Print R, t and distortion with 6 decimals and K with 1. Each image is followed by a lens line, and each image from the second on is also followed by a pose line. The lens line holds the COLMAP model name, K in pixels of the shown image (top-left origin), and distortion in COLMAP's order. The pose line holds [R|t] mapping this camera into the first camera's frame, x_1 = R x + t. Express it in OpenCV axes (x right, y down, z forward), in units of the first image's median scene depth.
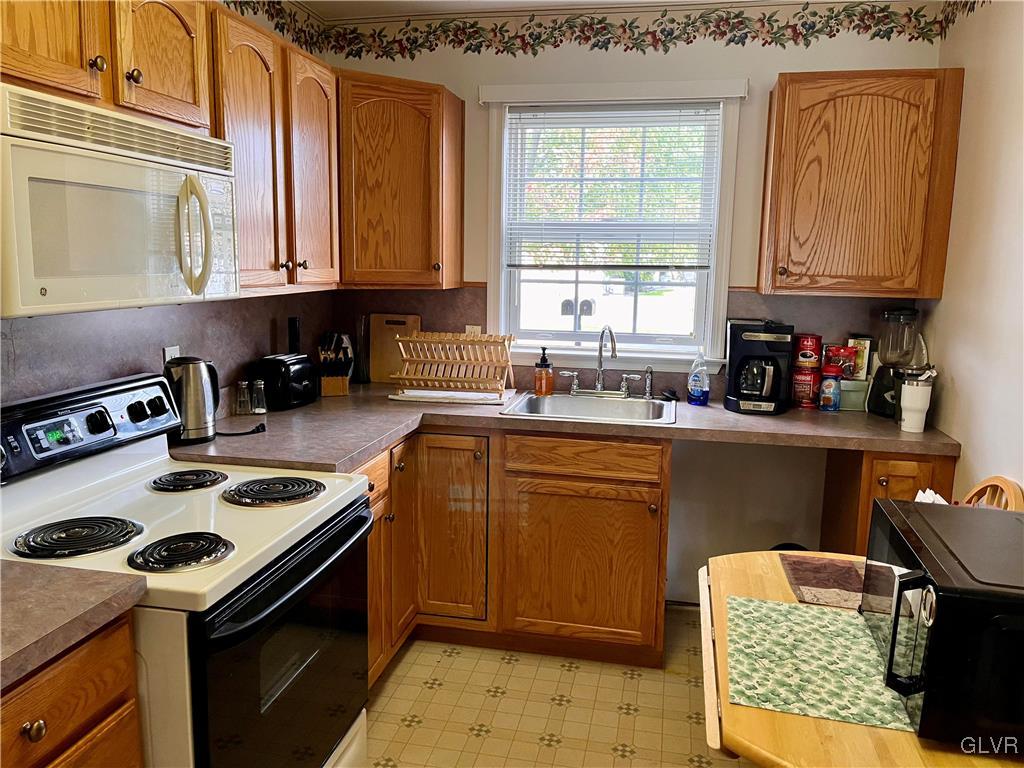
lens RADIAL K [[781.8, 0, 512.0], [0, 781.8, 384.0], [0, 0, 1]] dist [0.065972, -0.092199]
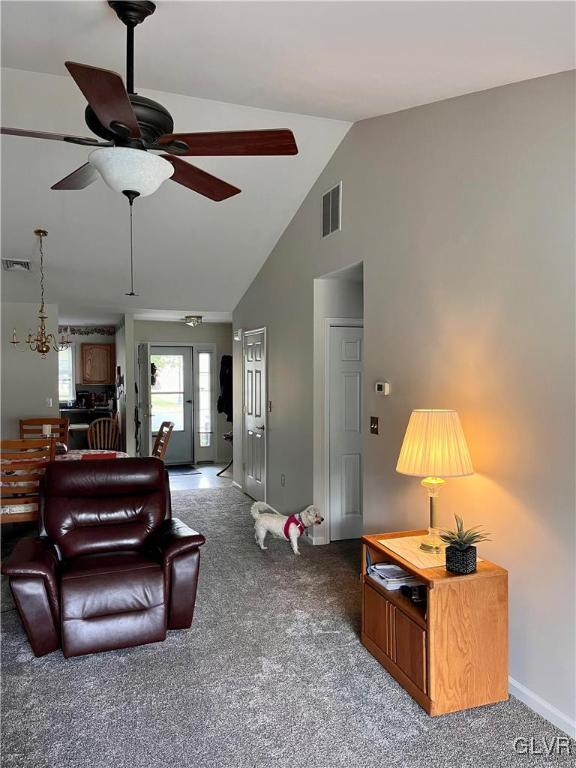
lens RADIAL K [[586.3, 0, 288.0], [0, 586.3, 384.0], [0, 0, 1]] dist [0.065972, -0.092199]
pose [[0.854225, -0.028101, 0.519143, -0.466688], [0.097503, 0.989480, -0.106876, 0.377867], [-0.510678, 0.141914, 0.847979, -2.628454]]
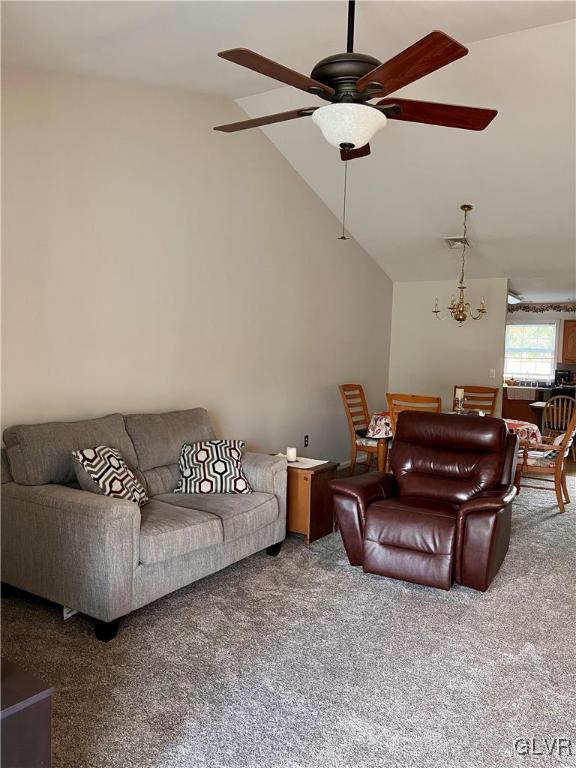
lens RADIAL K [[586.3, 0, 288.0], [0, 586.3, 384.0], [0, 0, 1]] dist [0.065972, -0.092199]
pose [[0.938504, 0.031405, -0.343838, -0.000651], [-0.071674, 0.991882, -0.105038, 0.468222], [0.337748, 0.123222, 0.933136, -2.690154]]
